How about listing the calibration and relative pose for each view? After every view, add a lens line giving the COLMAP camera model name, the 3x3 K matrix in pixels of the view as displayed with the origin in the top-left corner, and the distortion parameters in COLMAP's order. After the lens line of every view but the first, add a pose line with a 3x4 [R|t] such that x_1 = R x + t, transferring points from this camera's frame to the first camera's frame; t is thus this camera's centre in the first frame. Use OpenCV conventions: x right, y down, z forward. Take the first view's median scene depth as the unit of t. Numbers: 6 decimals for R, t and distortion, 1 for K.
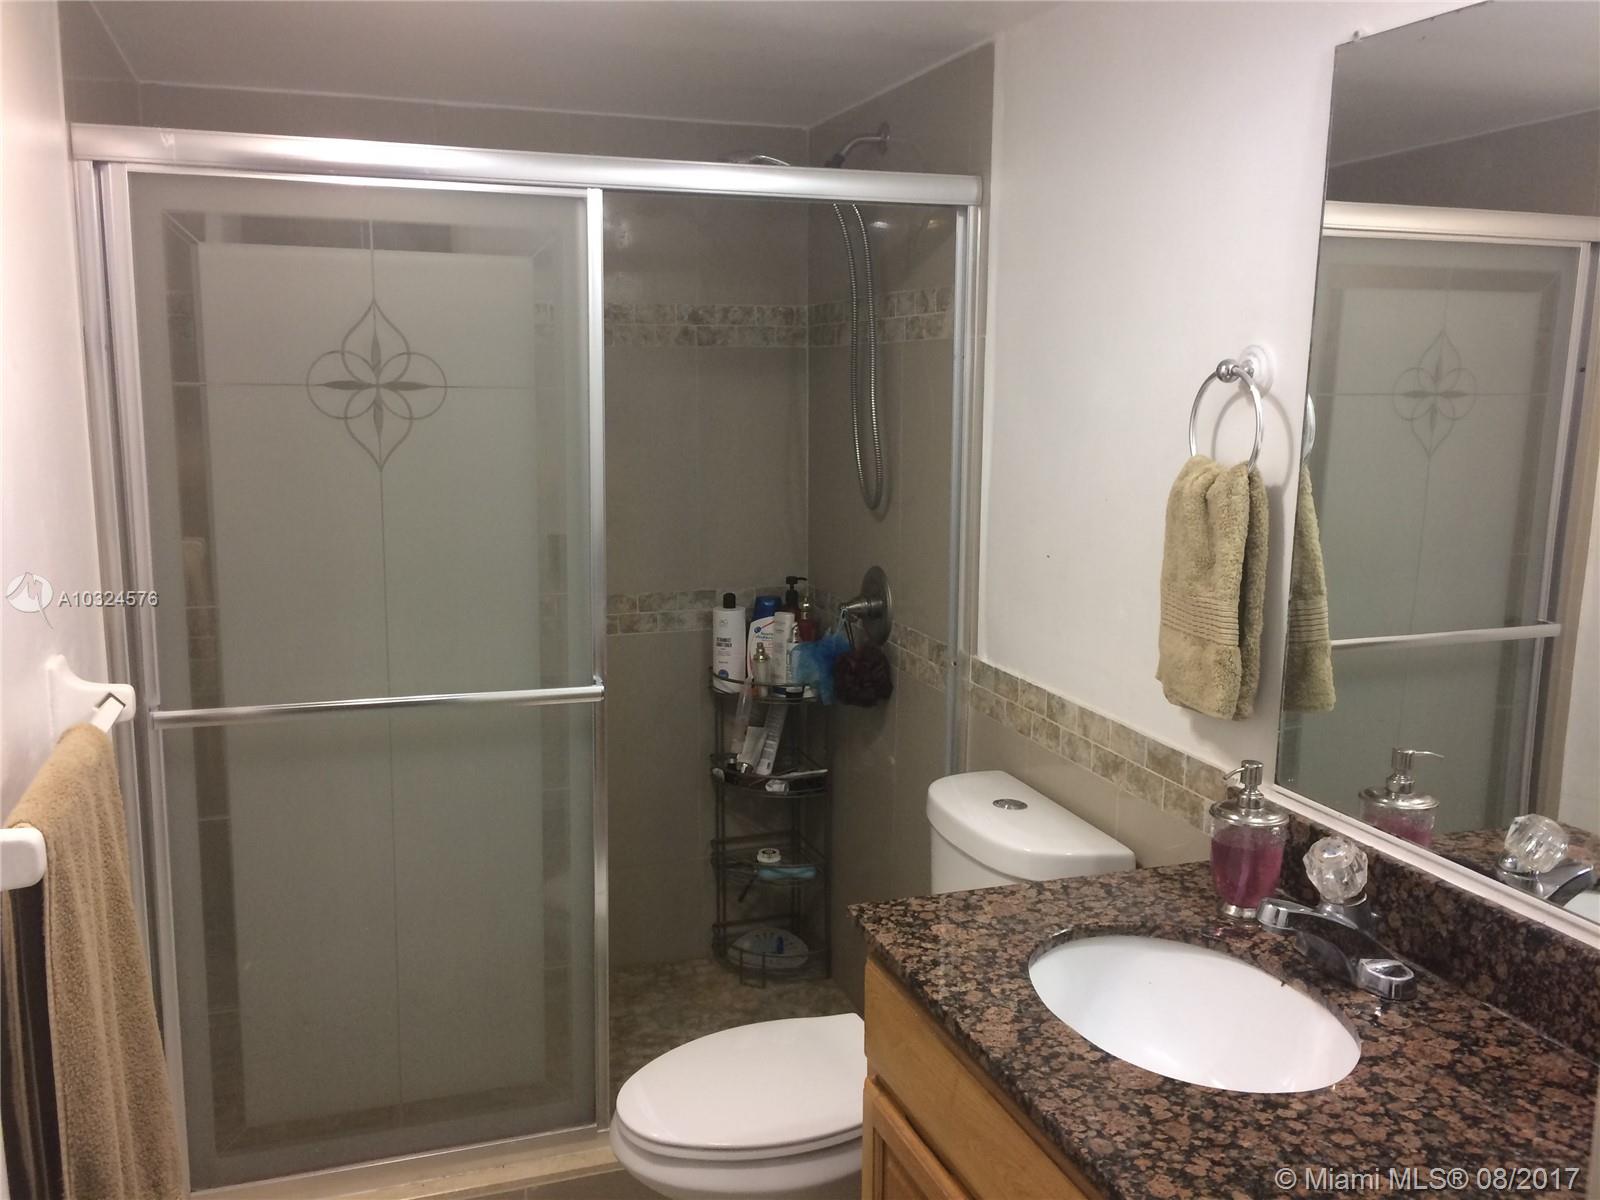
lens RADIAL K [[1369.1, 0, 788.9], [0, 1369.1, 603.0], [0, 0, 1]] dist [0.067652, -0.089776]
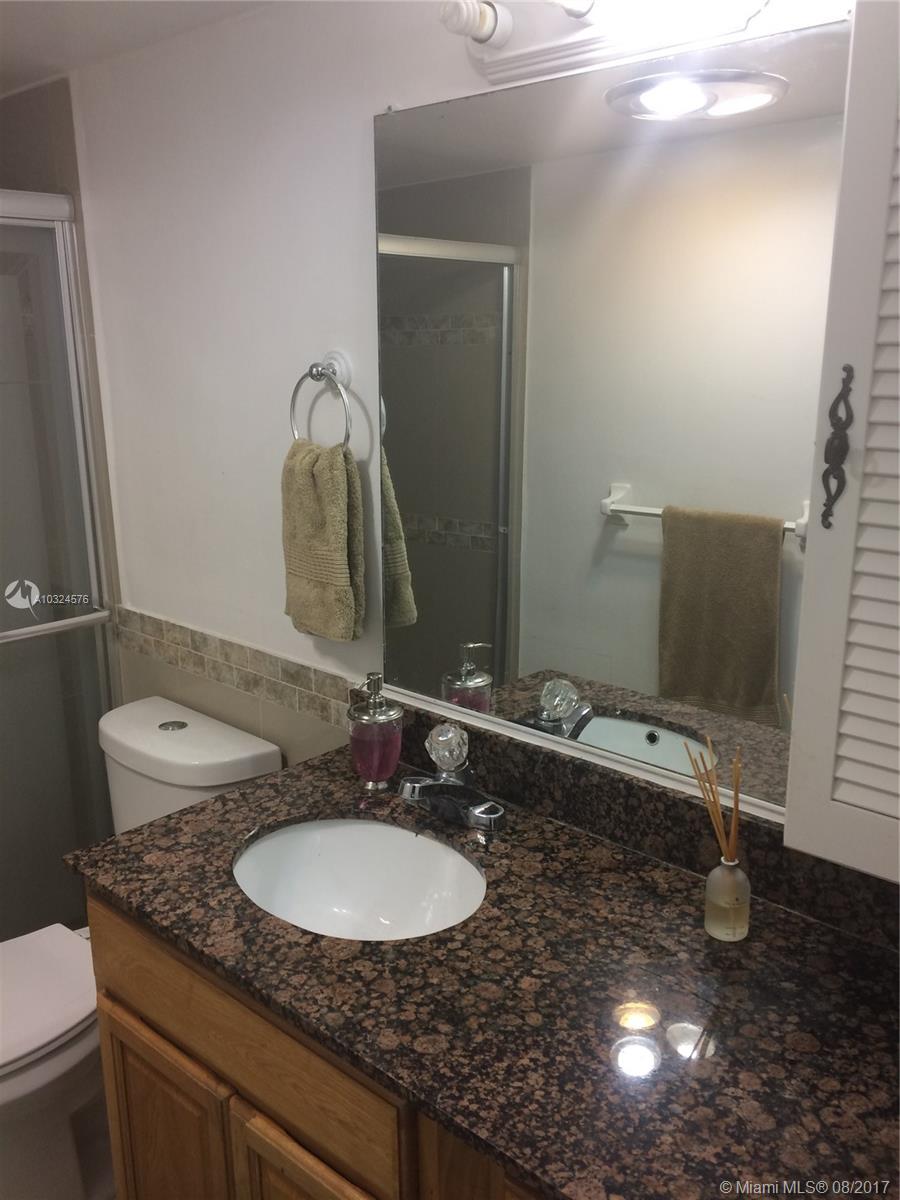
lens RADIAL K [[1026.8, 0, 452.8], [0, 1026.8, 597.8], [0, 0, 1]] dist [0.067652, -0.089776]
pose [[0.876160, -0.131260, 0.463804, -0.045755], [0.095938, 0.990445, 0.099070, -0.047457], [-0.472376, -0.042305, 0.880381, 0.099140]]
